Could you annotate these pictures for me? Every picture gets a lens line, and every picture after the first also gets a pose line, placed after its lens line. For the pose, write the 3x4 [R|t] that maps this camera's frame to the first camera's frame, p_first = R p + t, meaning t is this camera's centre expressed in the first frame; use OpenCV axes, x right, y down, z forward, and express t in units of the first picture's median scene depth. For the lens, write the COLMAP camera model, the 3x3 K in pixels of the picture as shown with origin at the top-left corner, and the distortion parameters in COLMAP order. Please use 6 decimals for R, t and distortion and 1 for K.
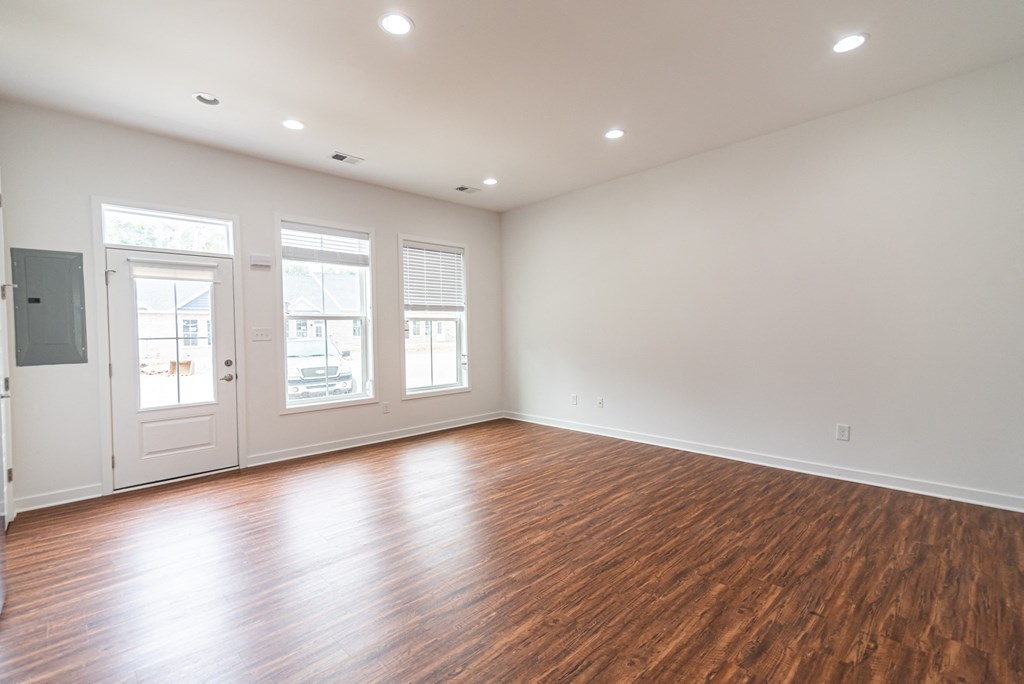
lens RADIAL K [[464.1, 0, 509.3], [0, 464.1, 338.2], [0, 0, 1]] dist [0.018932, -0.001240]
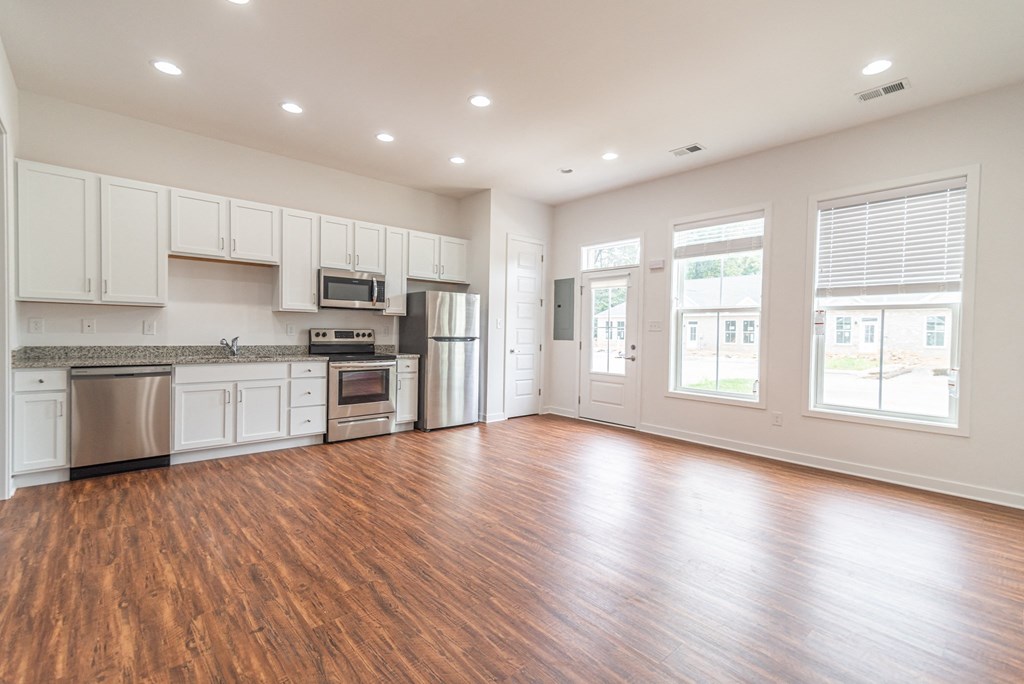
lens RADIAL K [[464.1, 0, 509.3], [0, 464.1, 338.2], [0, 0, 1]] dist [0.018932, -0.001240]
pose [[-0.046642, 0.032444, -0.998385, 1.002959], [-0.030185, 0.998970, 0.033873, -0.008086], [0.998456, 0.031716, -0.045614, 1.001991]]
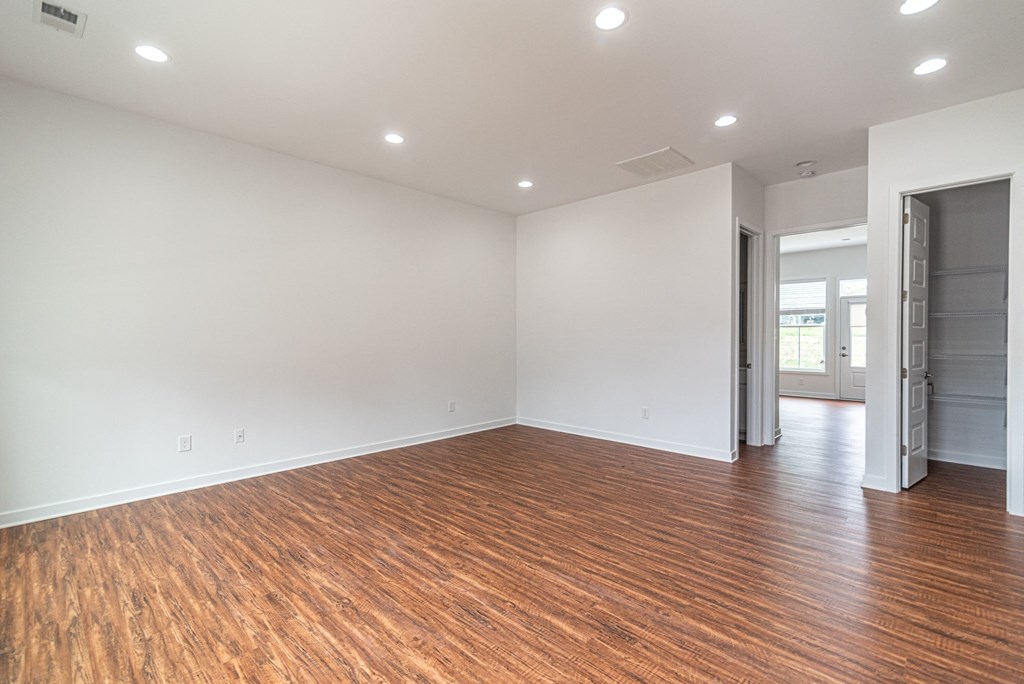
lens RADIAL K [[451.3, 0, 518.5], [0, 451.3, 342.6], [0, 0, 1]] dist [0.014447, -0.000224]
pose [[-0.044255, 0.006090, 0.999002, -0.985192], [0.014318, 0.999883, -0.005461, 0.001329], [-0.998918, 0.014063, -0.044337, 1.058053]]
